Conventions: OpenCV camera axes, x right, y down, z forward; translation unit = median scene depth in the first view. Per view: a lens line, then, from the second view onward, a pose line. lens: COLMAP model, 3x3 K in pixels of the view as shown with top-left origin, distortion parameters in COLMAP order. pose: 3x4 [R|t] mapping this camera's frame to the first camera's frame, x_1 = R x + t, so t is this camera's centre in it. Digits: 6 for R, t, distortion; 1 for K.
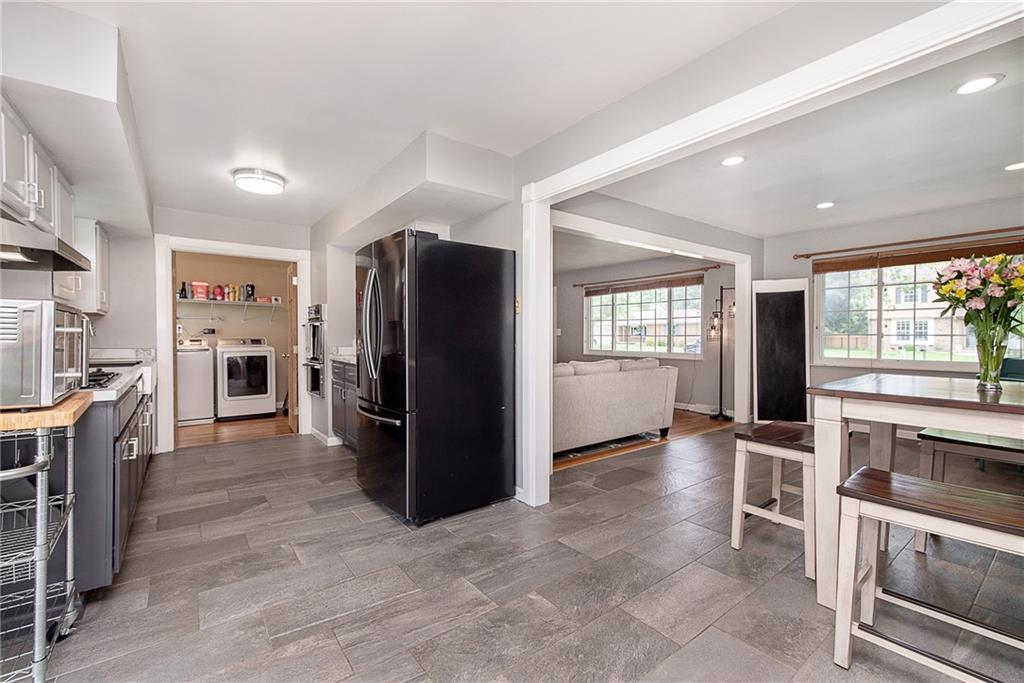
lens RADIAL K [[441.2, 0, 513.2], [0, 441.2, 338.2], [0, 0, 1]] dist [-0.000566, -0.000375]
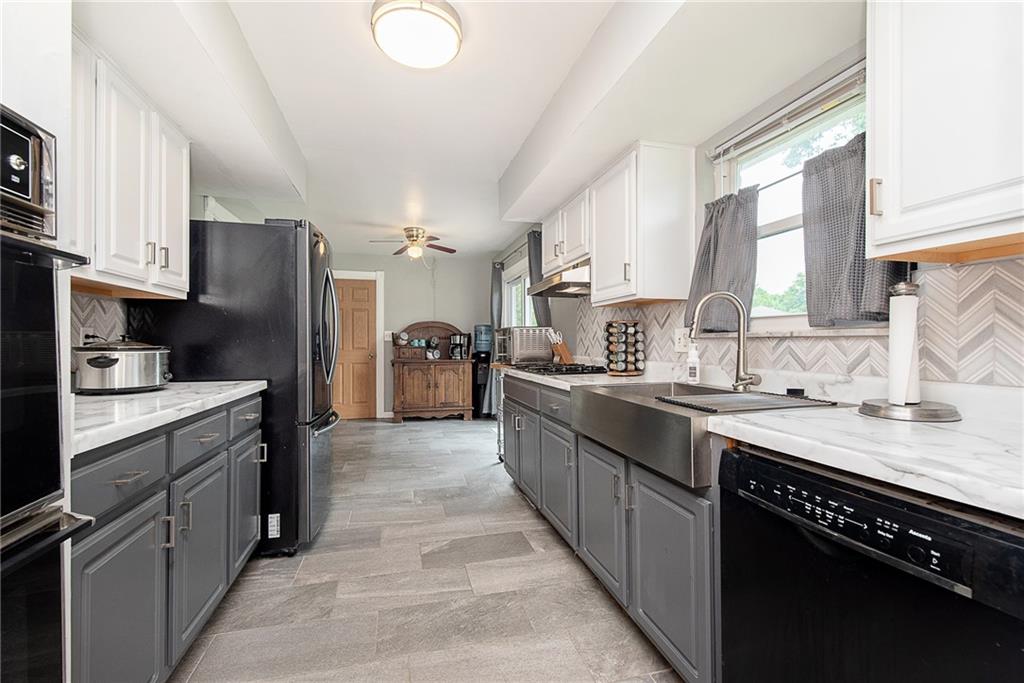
lens RADIAL K [[441.2, 0, 511.7], [0, 441.2, 339.3], [0, 0, 1]] dist [-0.000566, -0.000375]
pose [[-0.925085, -0.000672, 0.379760, -1.081541], [-0.000339, 0.999999, 0.000945, -0.006526], [-0.379761, 0.000746, -0.925084, 1.796850]]
